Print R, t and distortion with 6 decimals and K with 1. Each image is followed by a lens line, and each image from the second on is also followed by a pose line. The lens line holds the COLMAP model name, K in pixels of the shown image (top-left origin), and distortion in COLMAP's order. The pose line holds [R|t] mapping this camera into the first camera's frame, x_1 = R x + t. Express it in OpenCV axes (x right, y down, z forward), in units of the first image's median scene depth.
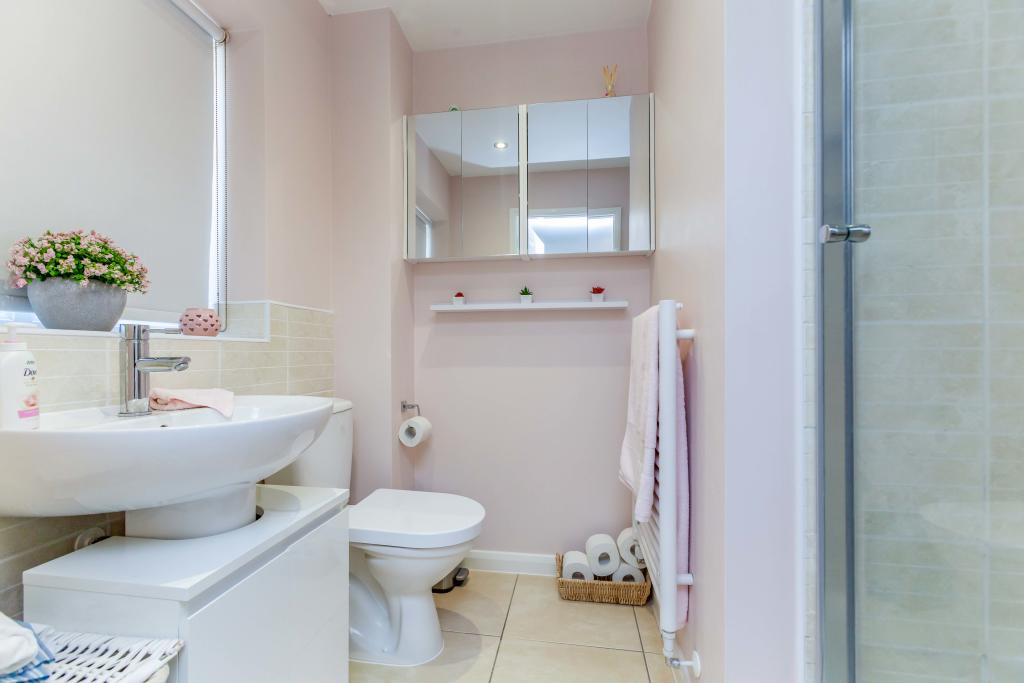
lens RADIAL K [[474.7, 0, 510.4], [0, 474.7, 343.9], [0, 0, 1]] dist [0.001705, -0.000158]
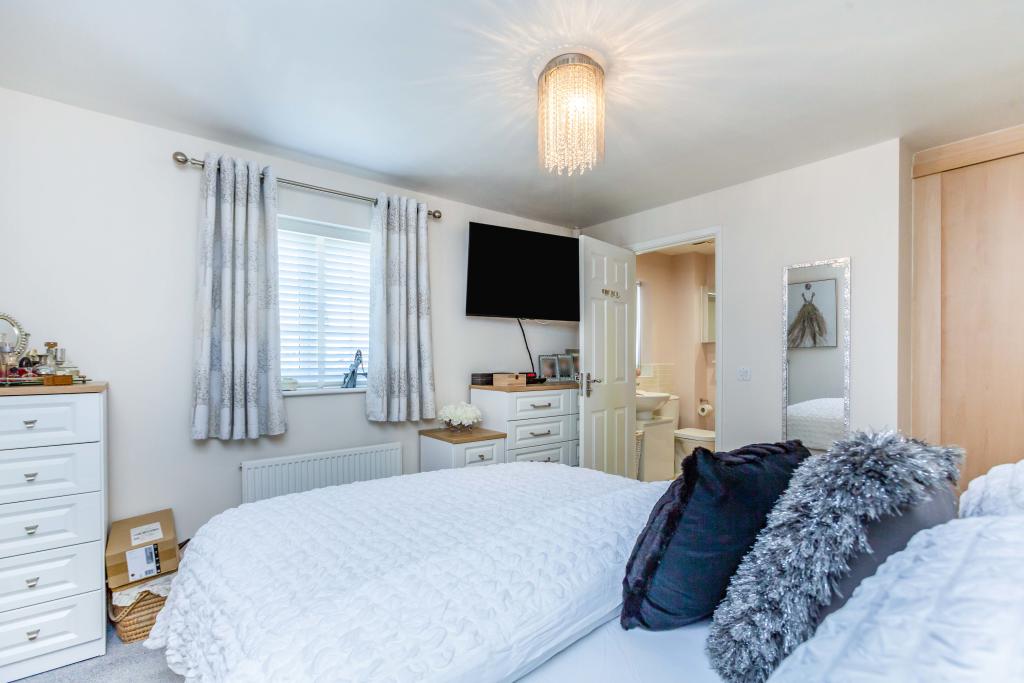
lens RADIAL K [[474.7, 0, 513.0], [0, 474.7, 346.6], [0, 0, 1]] dist [0.001705, -0.000158]
pose [[0.740404, -0.005758, -0.672137, 0.908982], [-0.001996, 0.999940, -0.010765, -0.156106], [0.672159, 0.009312, 0.740348, -1.924109]]
